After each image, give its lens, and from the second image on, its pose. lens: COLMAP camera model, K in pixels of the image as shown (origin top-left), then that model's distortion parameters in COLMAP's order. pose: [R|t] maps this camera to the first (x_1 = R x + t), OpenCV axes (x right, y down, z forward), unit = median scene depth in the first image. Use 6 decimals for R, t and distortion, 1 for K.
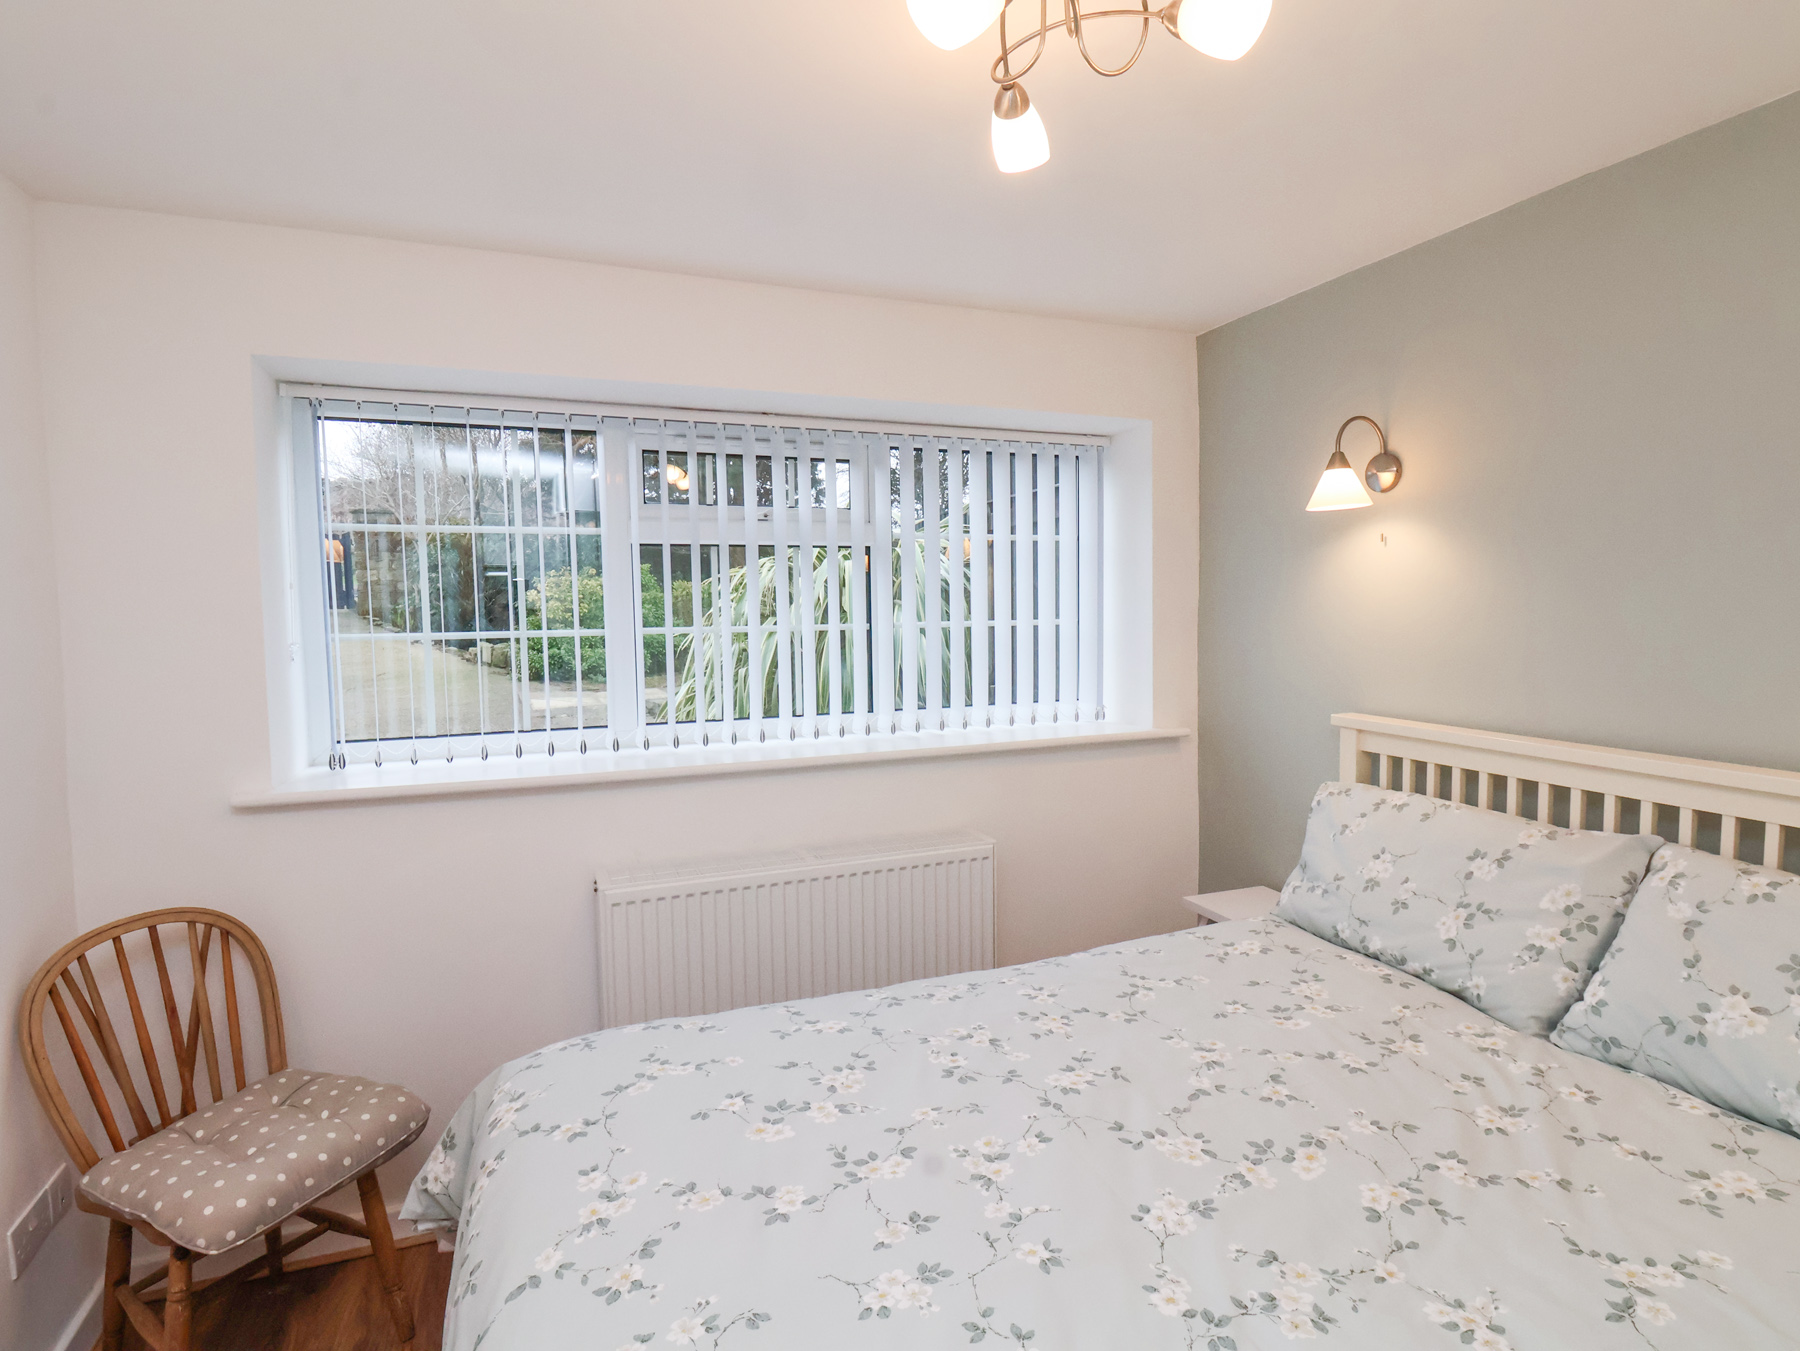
lens RADIAL K [[939.5, 0, 900.0], [0, 939.5, 675.5], [0, 0, 1]] dist [-0.001606, -0.001128]
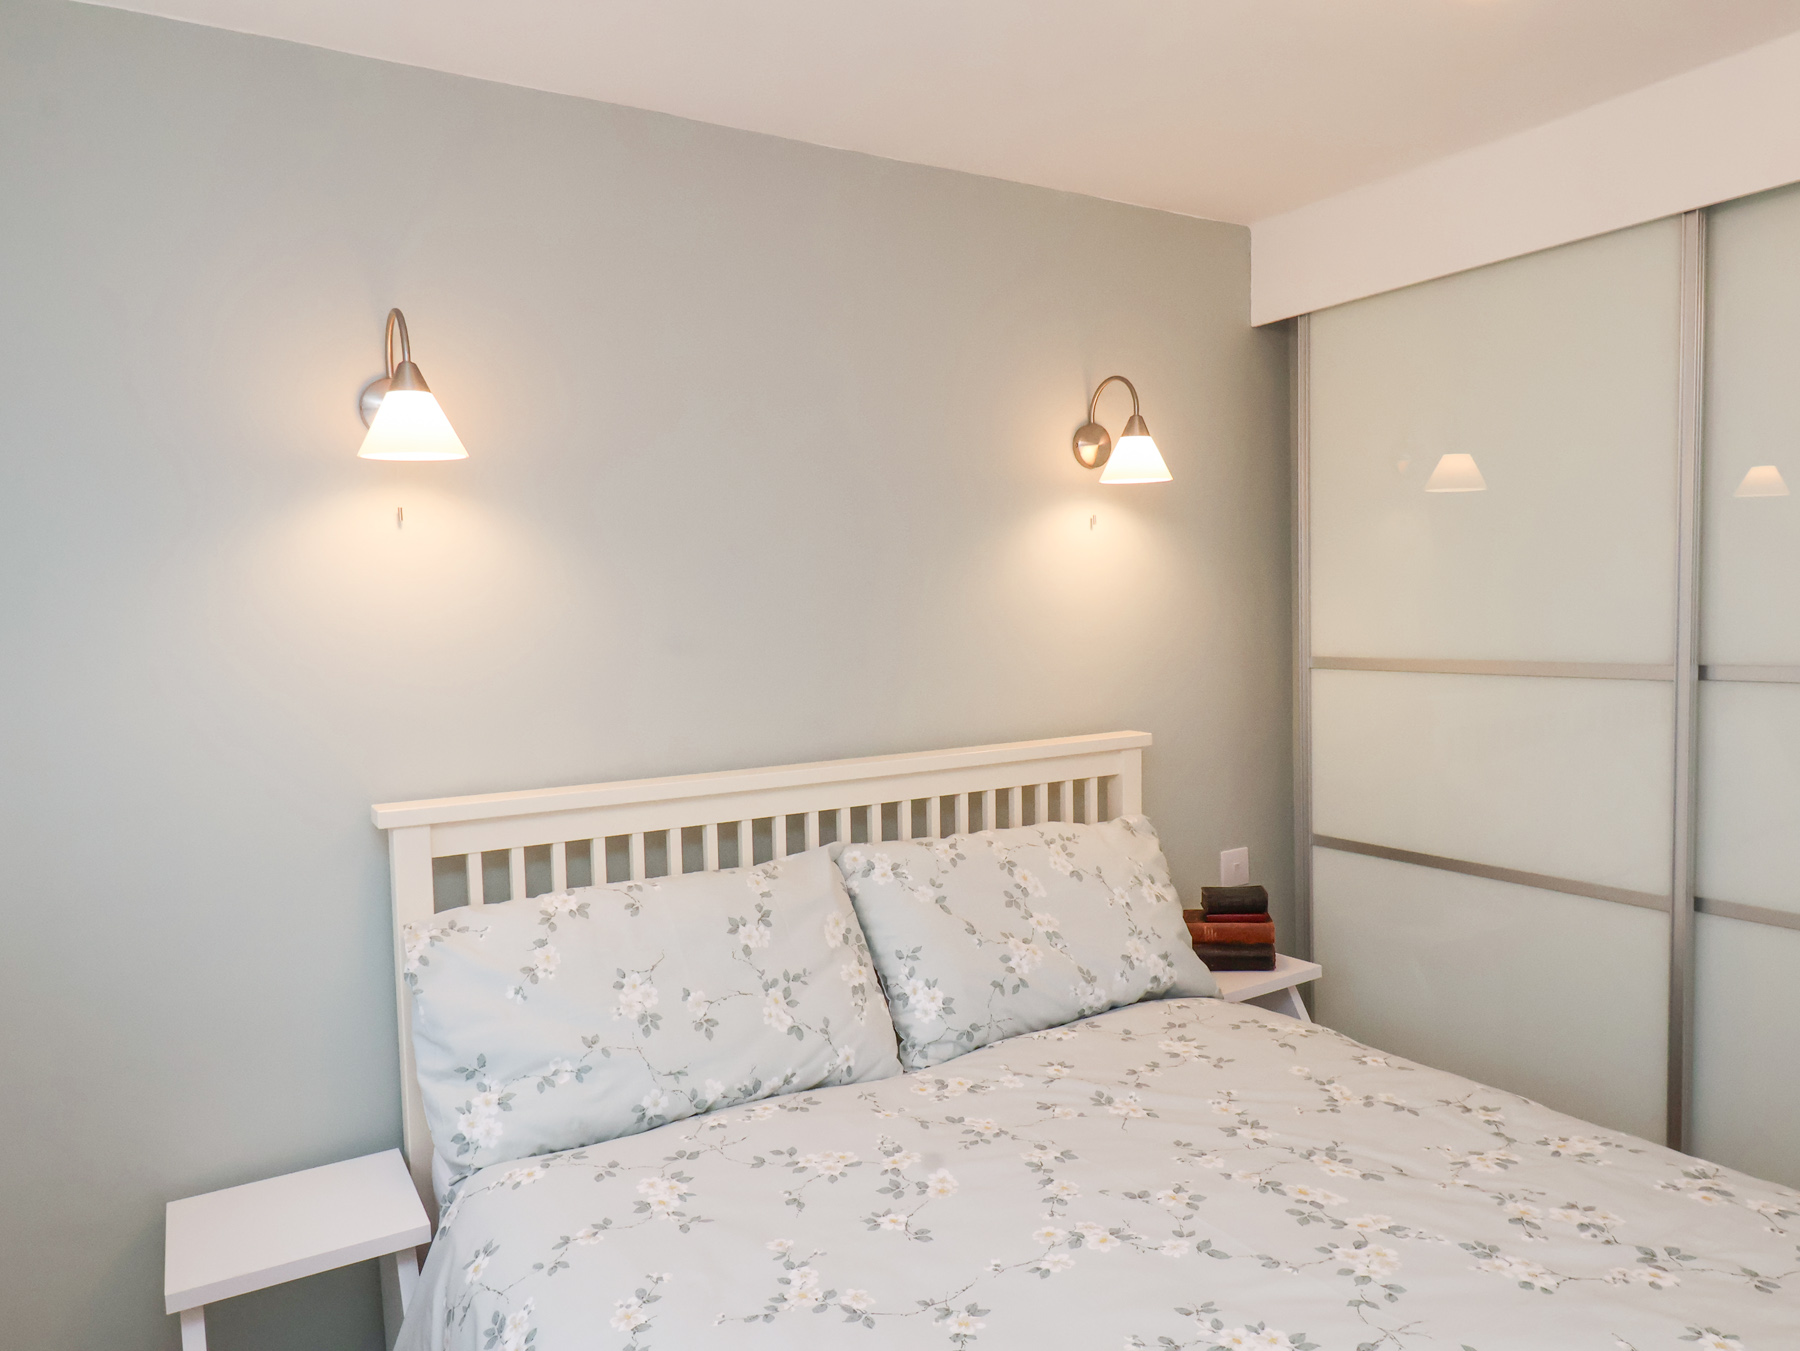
lens RADIAL K [[1218.4, 0, 900.0], [0, 1218.4, 675.5], [0, 0, 1]] dist [-0.006063, -0.000858]
pose [[-0.178427, -0.036477, 0.983277, -0.446851], [0.105460, 0.992847, 0.055969, -0.066400], [-0.978285, 0.113683, -0.173304, 1.069722]]
